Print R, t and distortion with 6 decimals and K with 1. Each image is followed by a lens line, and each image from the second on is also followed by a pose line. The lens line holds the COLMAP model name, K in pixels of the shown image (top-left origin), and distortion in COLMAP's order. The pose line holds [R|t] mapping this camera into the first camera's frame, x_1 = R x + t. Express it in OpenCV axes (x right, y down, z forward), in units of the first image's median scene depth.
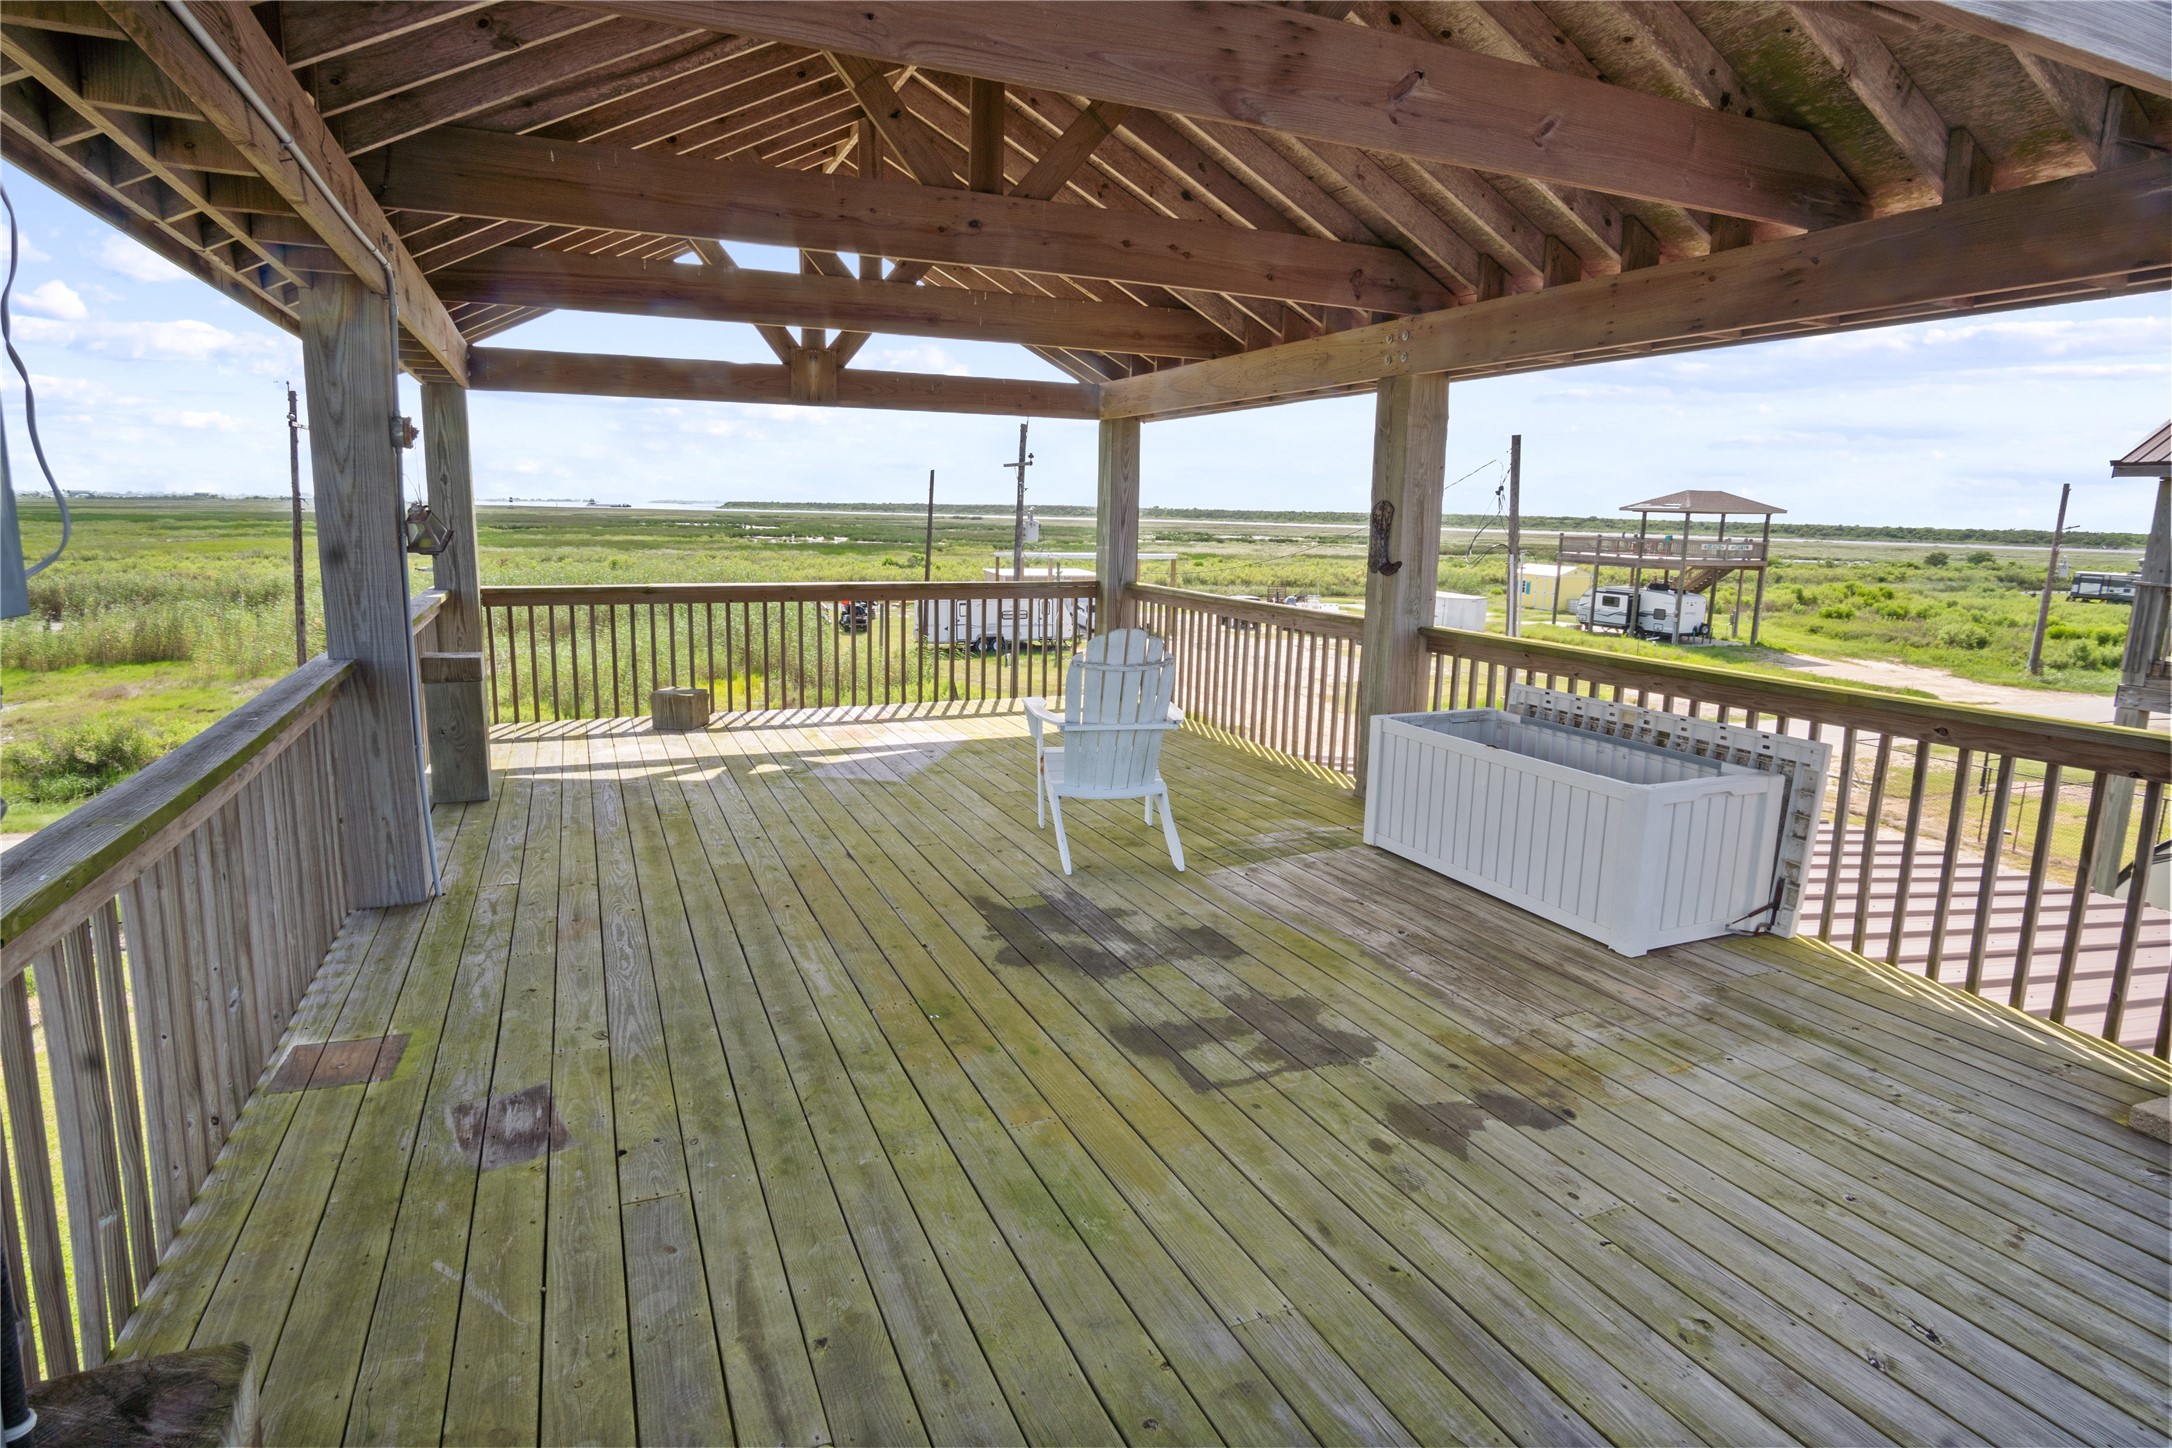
lens RADIAL K [[1172.8, 0, 1076.0], [0, 1172.8, 715.8], [0, 0, 1]] dist [-0.032119, 0.008112]
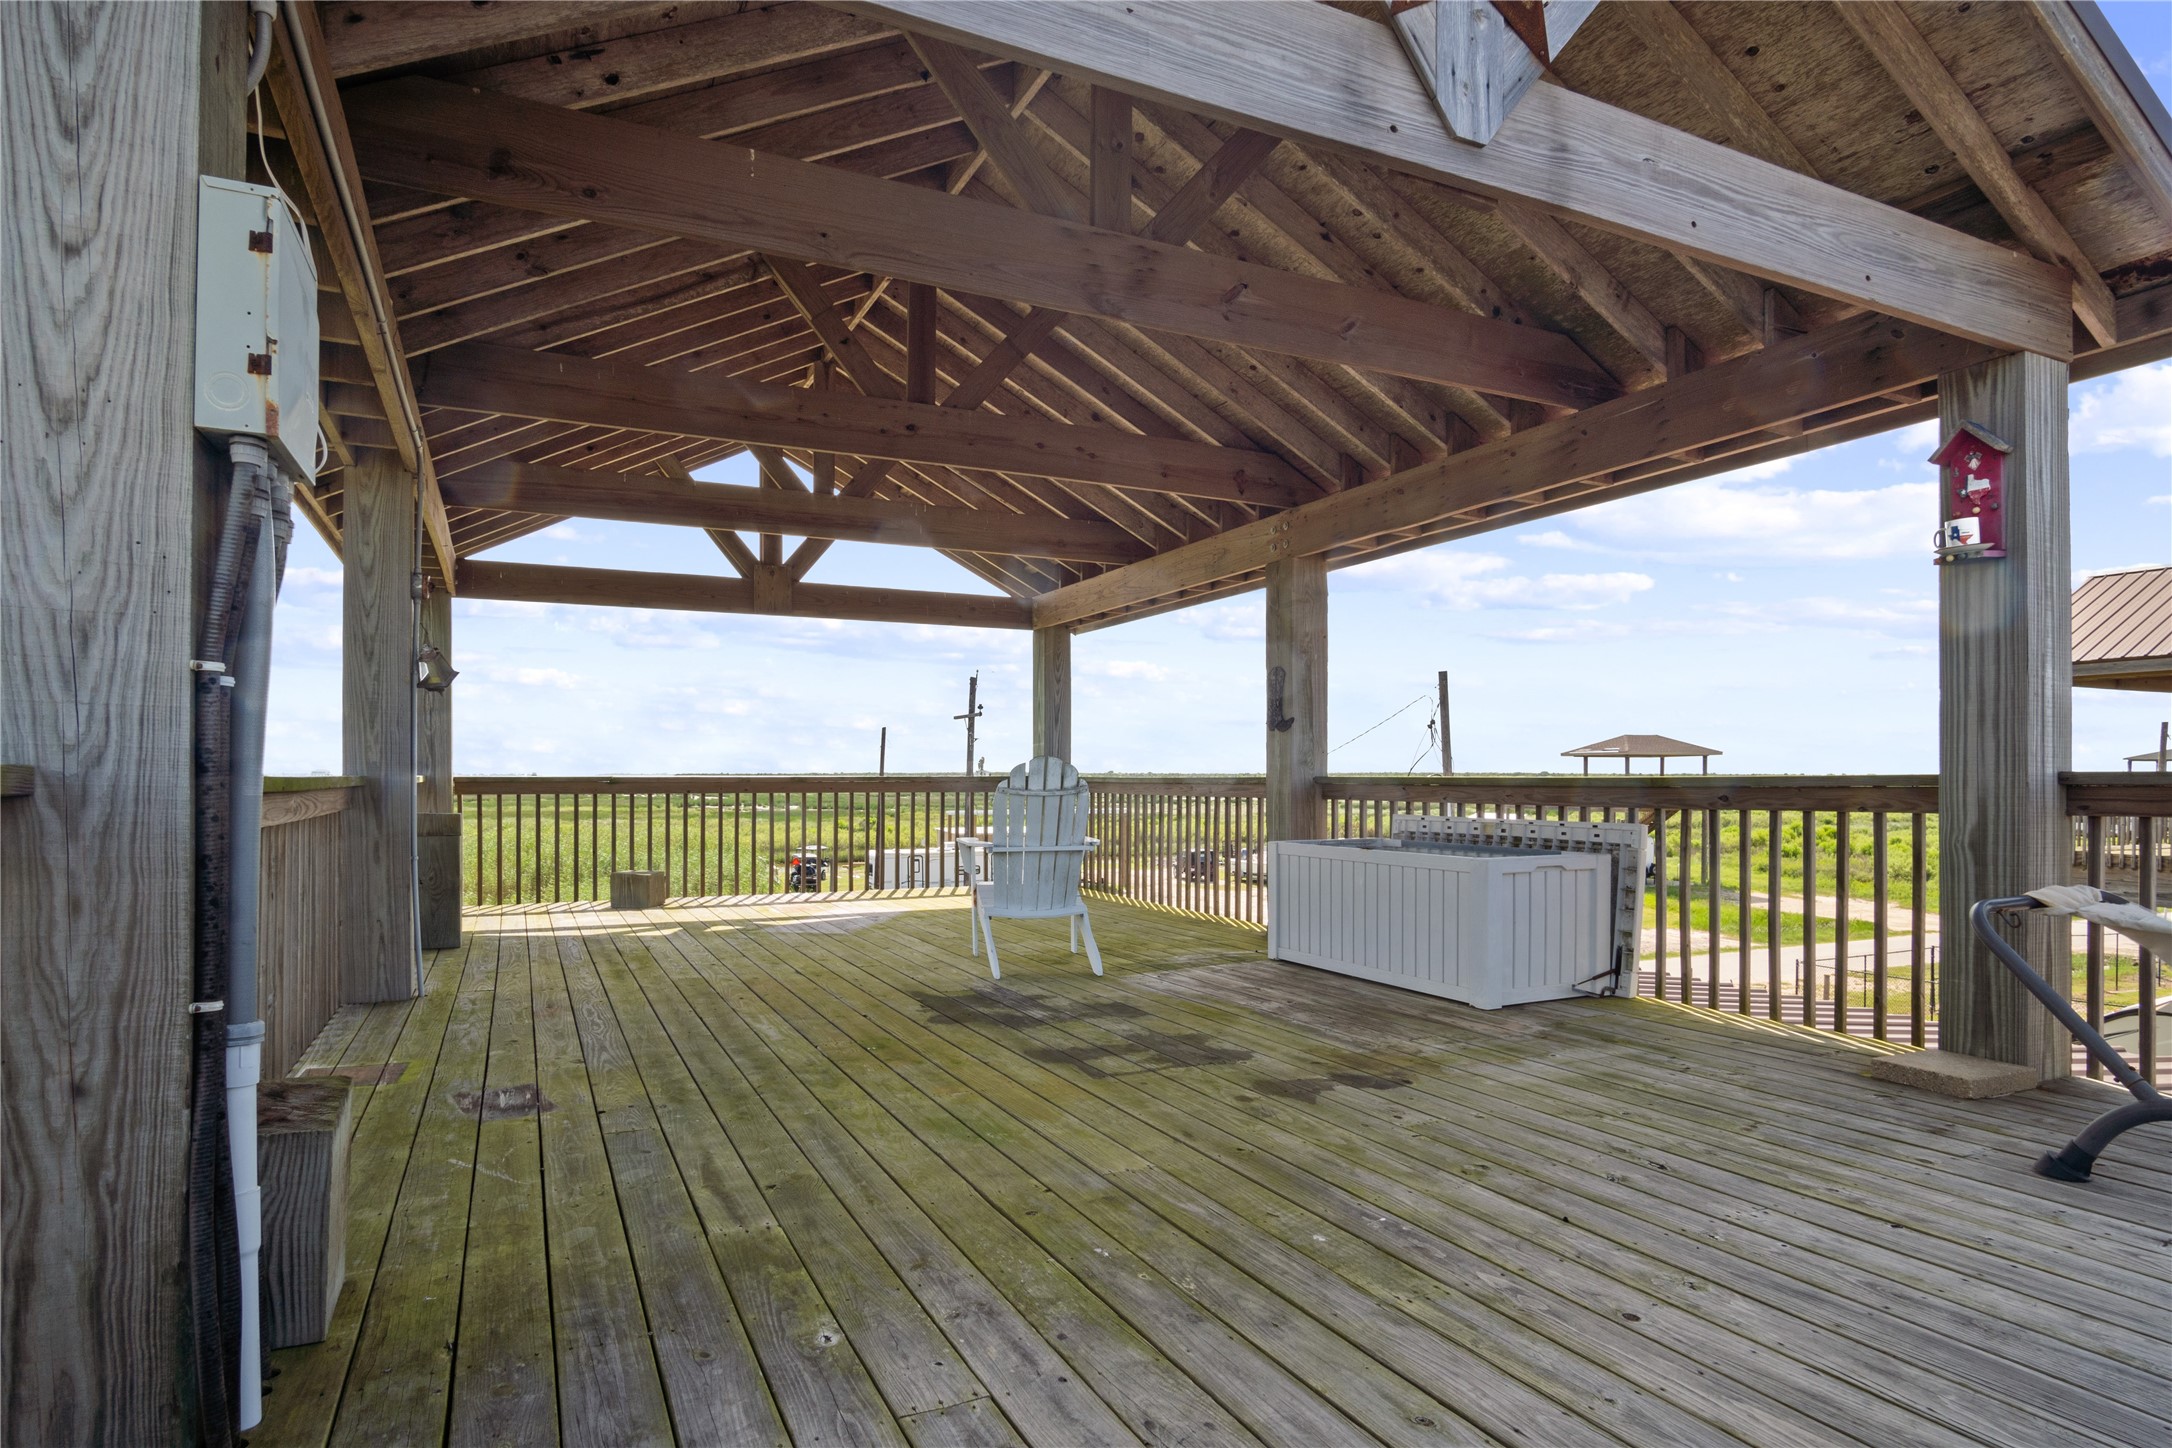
lens RADIAL K [[1172.8, 0, 1067.0], [0, 1172.8, 755.8], [0, 0, 1]] dist [-0.032119, 0.008112]
pose [[0.999202, -0.018748, 0.035273, 0.029847], [0.024655, 0.984208, -0.175291, 0.152761], [-0.031429, 0.176021, 0.983885, -0.154293]]
